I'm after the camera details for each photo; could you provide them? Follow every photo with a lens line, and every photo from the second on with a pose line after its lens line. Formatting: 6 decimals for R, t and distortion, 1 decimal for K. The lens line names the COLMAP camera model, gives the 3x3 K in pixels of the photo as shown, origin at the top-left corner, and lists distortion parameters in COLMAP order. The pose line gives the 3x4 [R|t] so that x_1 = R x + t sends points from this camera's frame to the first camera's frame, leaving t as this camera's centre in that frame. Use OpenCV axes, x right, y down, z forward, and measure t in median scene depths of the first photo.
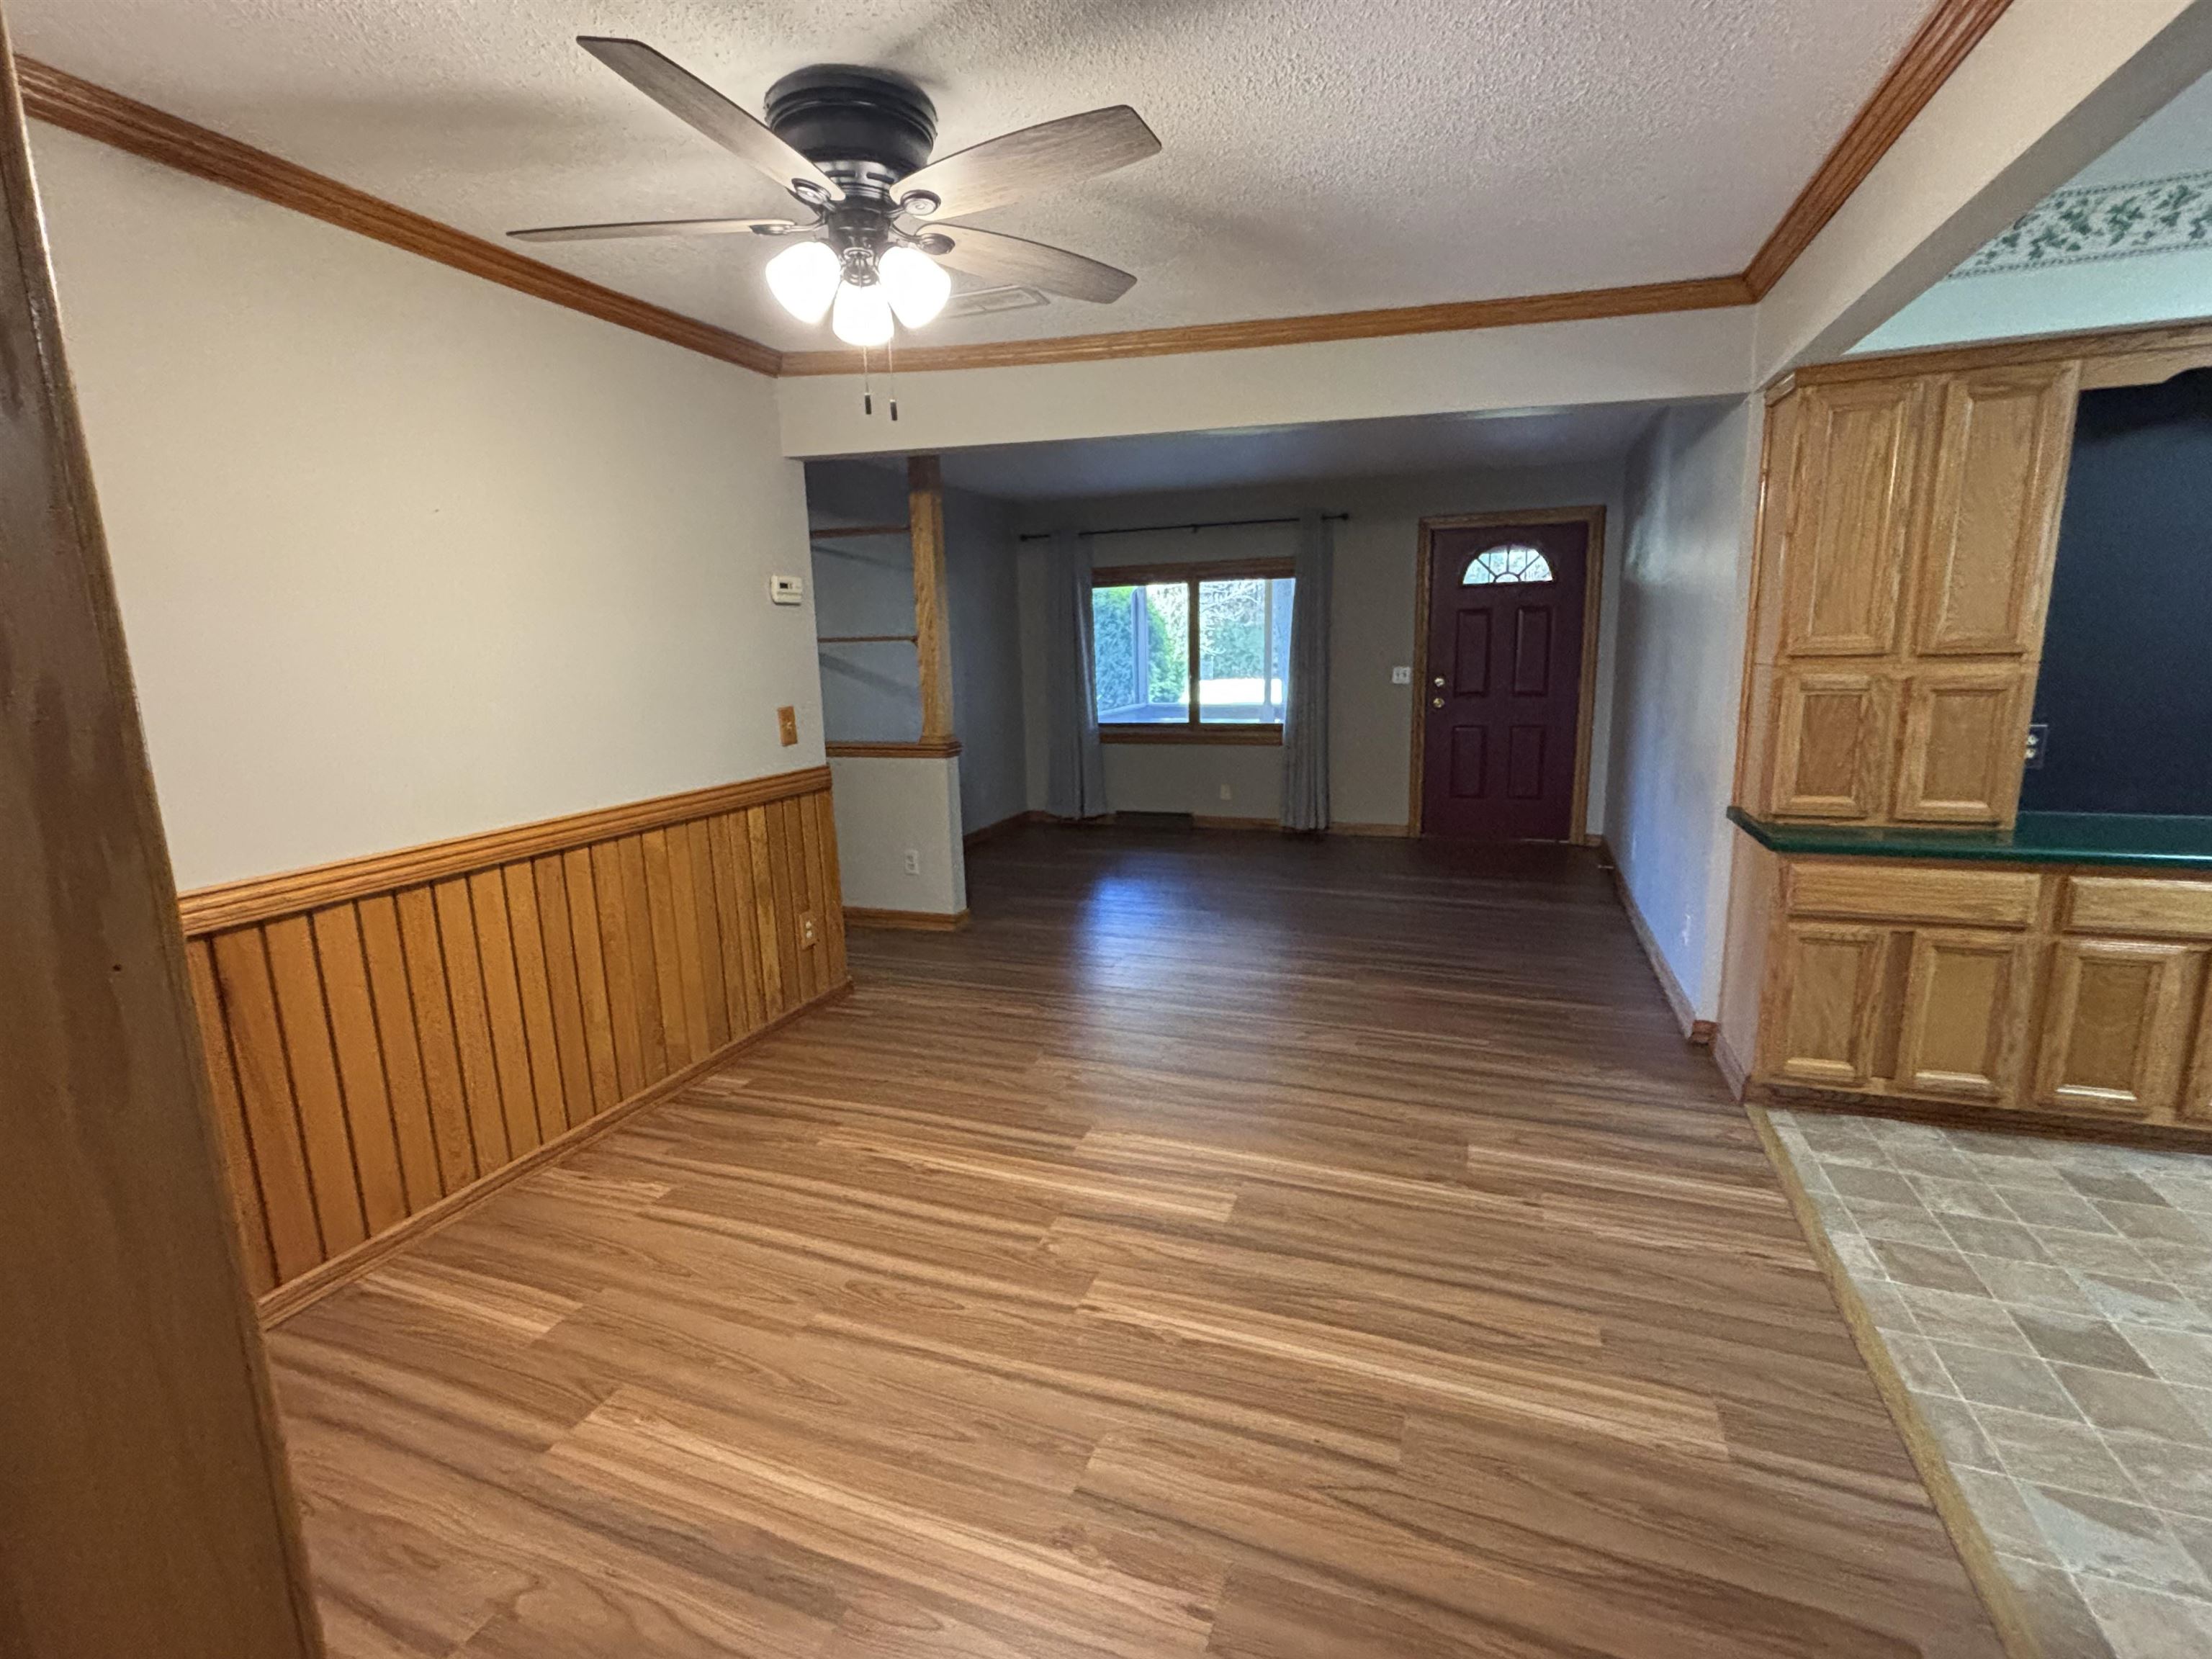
lens RADIAL K [[1018.4, 0, 1085.1], [0, 1018.4, 838.6], [0, 0, 1]] dist [0.016368, -0.008554]
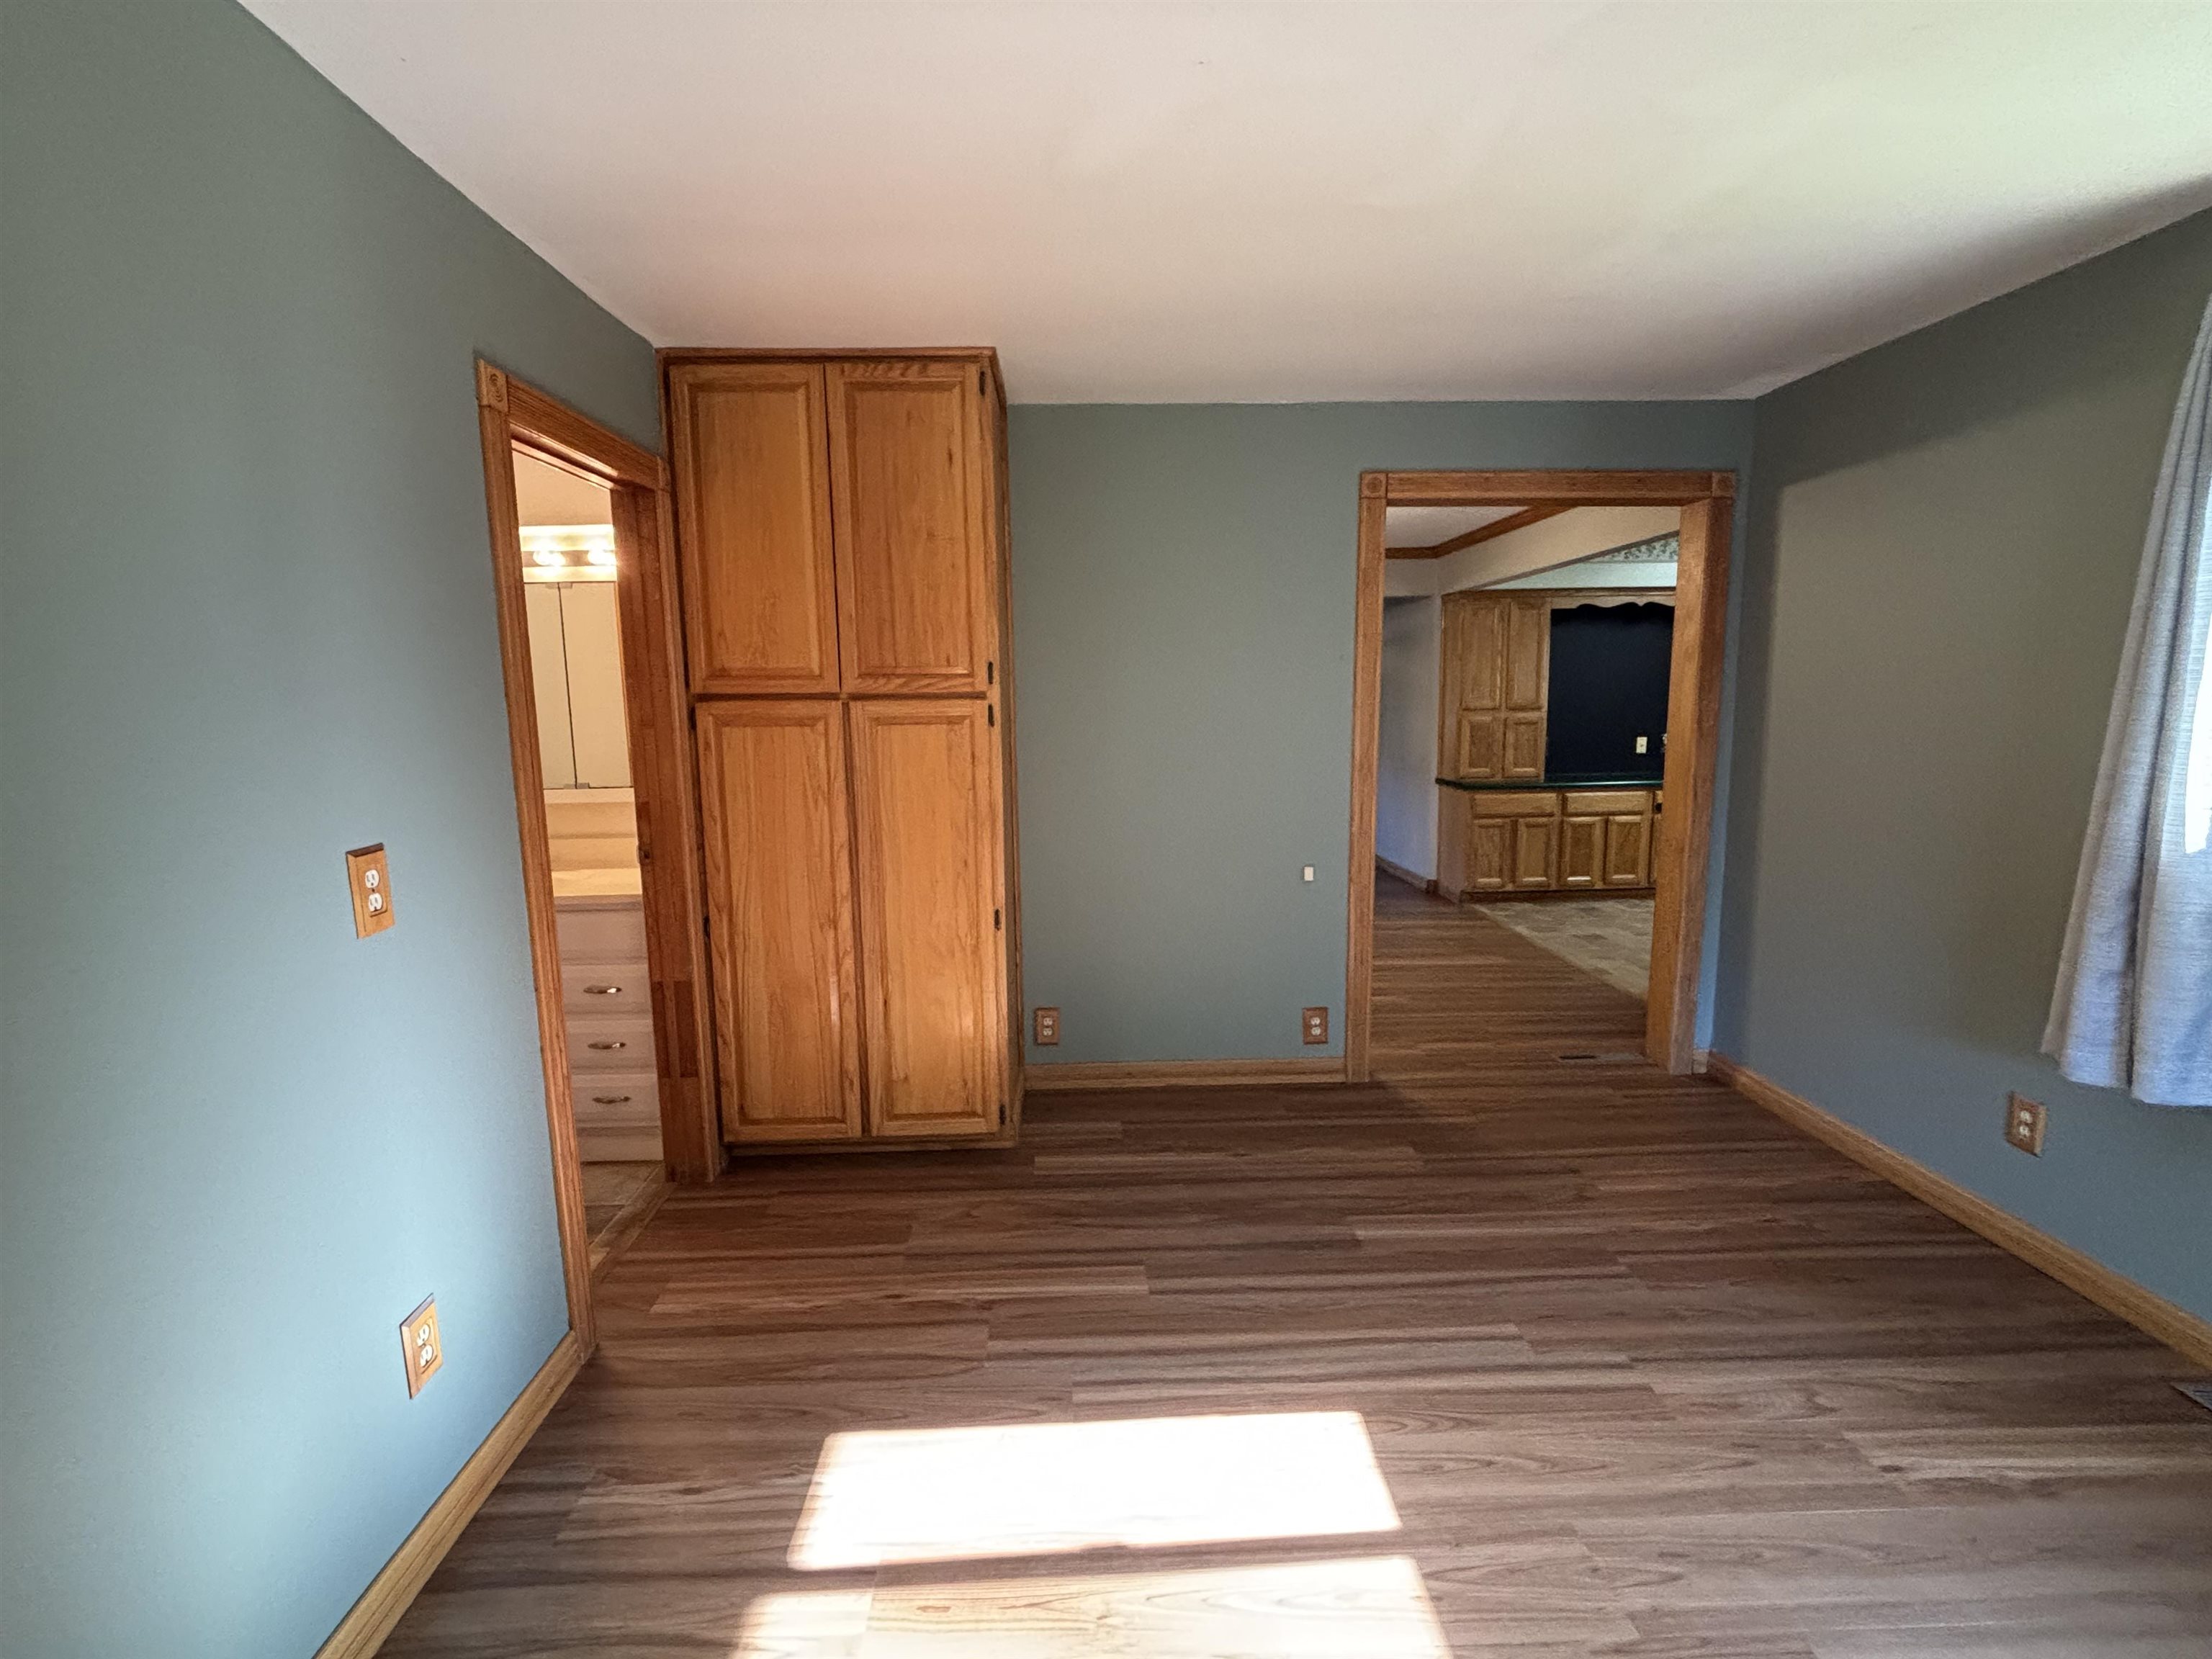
lens RADIAL K [[1018.4, 0, 1105.7], [0, 1018.4, 830.9], [0, 0, 1]] dist [0.016368, -0.008554]
pose [[0.920191, -0.035689, 0.389840, -1.051210], [0.062755, 0.996405, -0.056911, 0.193302], [-0.386407, 0.076833, 0.919122, -0.862731]]
